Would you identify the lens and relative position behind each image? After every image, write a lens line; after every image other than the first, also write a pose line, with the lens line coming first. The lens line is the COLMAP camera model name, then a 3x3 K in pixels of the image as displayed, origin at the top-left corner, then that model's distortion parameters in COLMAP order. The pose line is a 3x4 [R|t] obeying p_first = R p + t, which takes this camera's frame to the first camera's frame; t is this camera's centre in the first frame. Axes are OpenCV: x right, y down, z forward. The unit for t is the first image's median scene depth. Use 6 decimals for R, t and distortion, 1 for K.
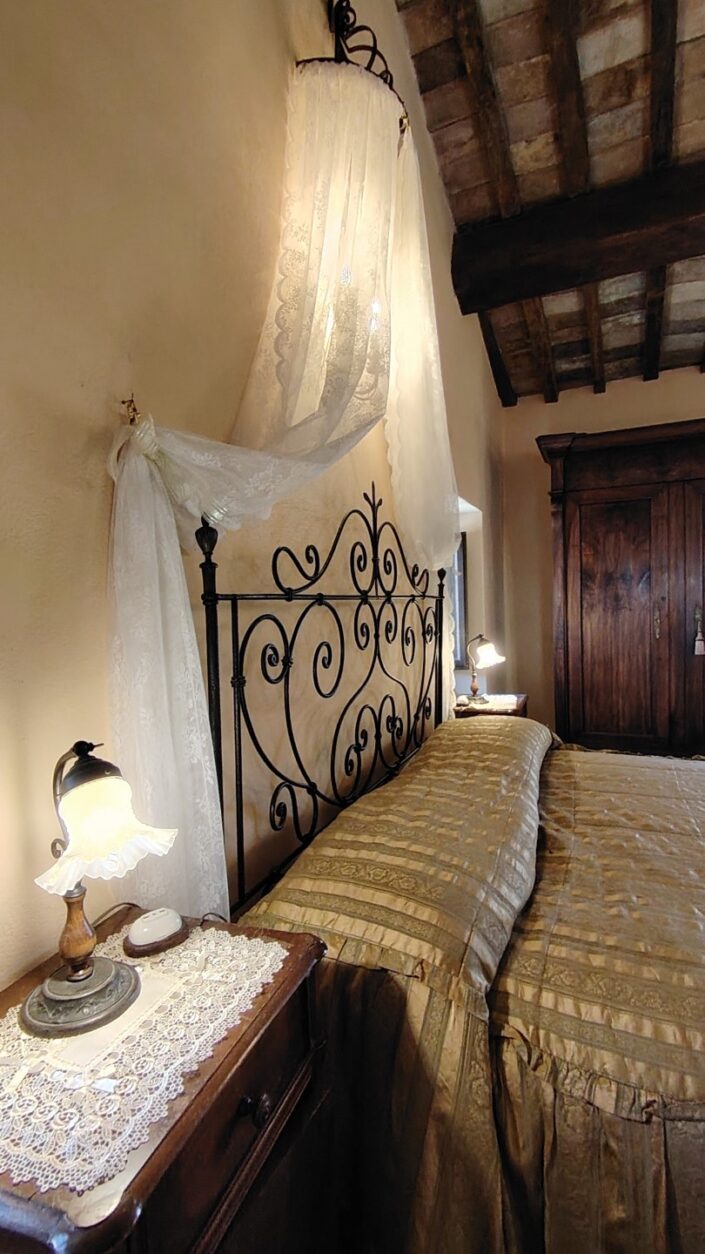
lens RADIAL K [[606.1, 0, 347.3], [0, 606.1, 626.5], [0, 0, 1]] dist [0.005320, -0.001917]
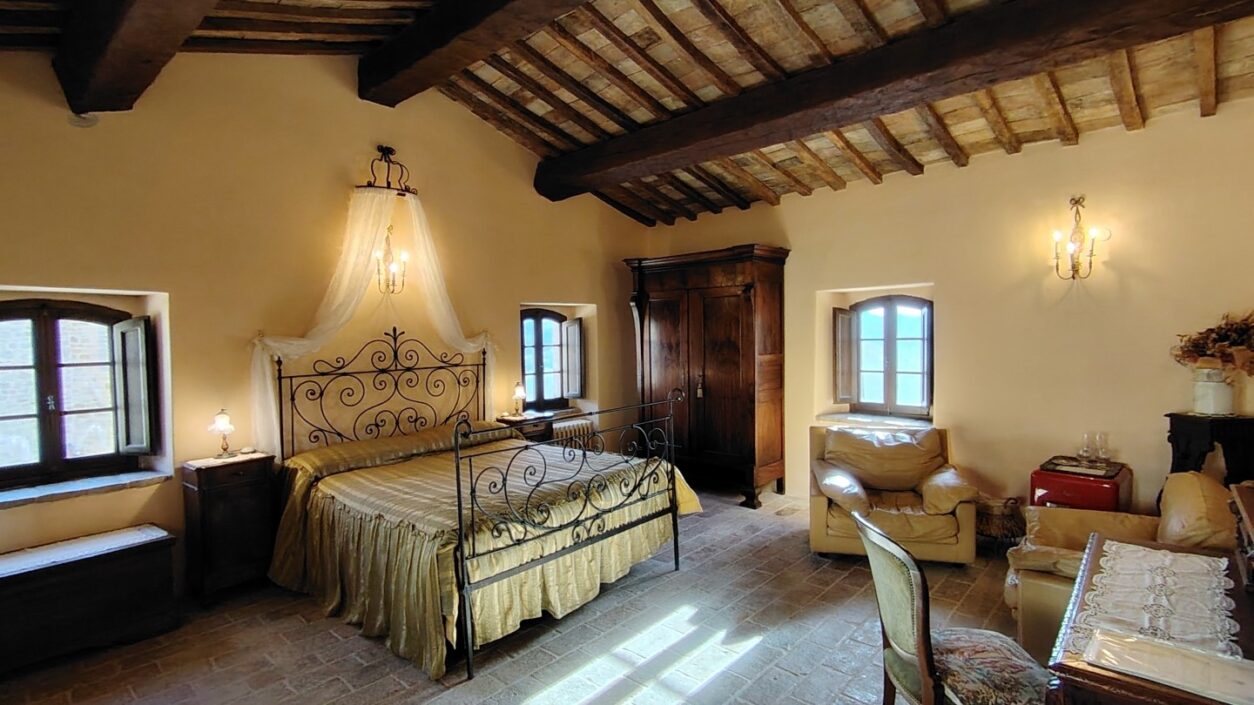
lens RADIAL K [[606.1, 0, 628.2], [0, 606.1, 352.4], [0, 0, 1]] dist [0.005320, -0.001917]
pose [[0.939981, 0.029599, -0.339940, 2.414905], [-0.024571, 0.999516, 0.019089, -0.255773], [0.340341, -0.009590, 0.940253, -1.450821]]
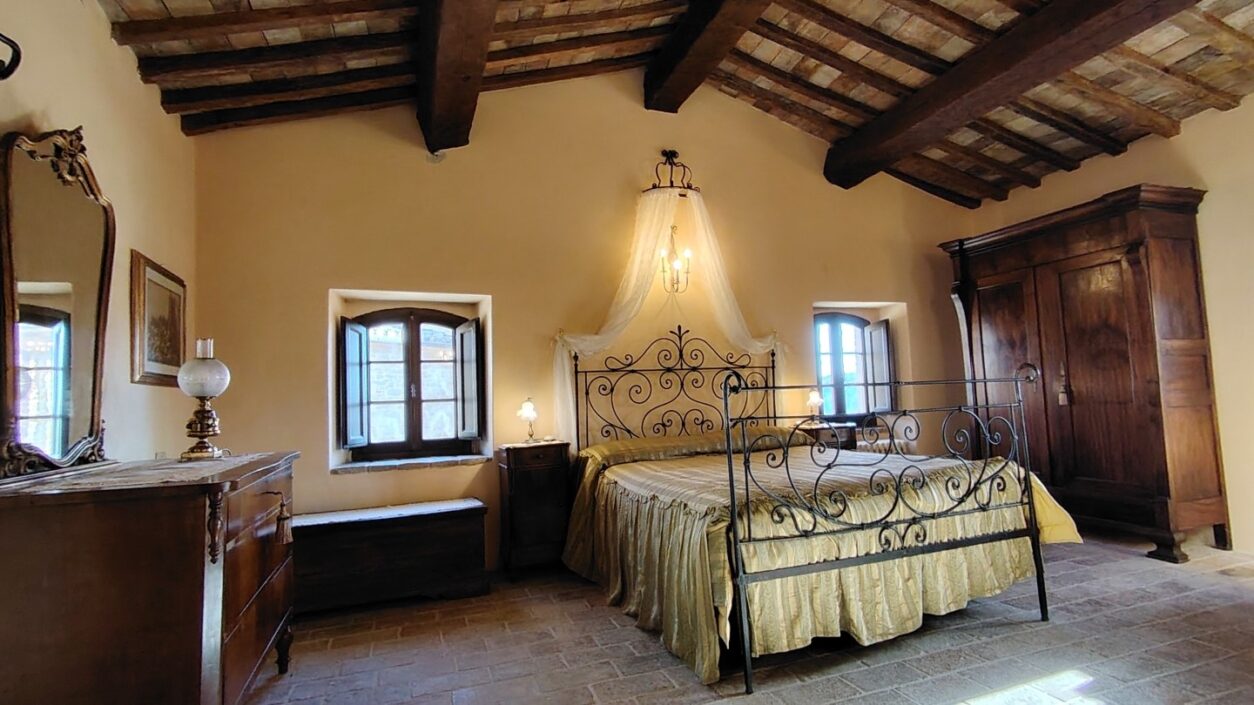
lens RADIAL K [[606.1, 0, 628.2], [0, 606.1, 352.4], [0, 0, 1]] dist [0.005320, -0.001917]
pose [[0.666835, -0.046217, -0.743771, 2.312531], [-0.007234, 0.997627, -0.068476, 0.073460], [0.745170, 0.051042, 0.664918, -1.124842]]
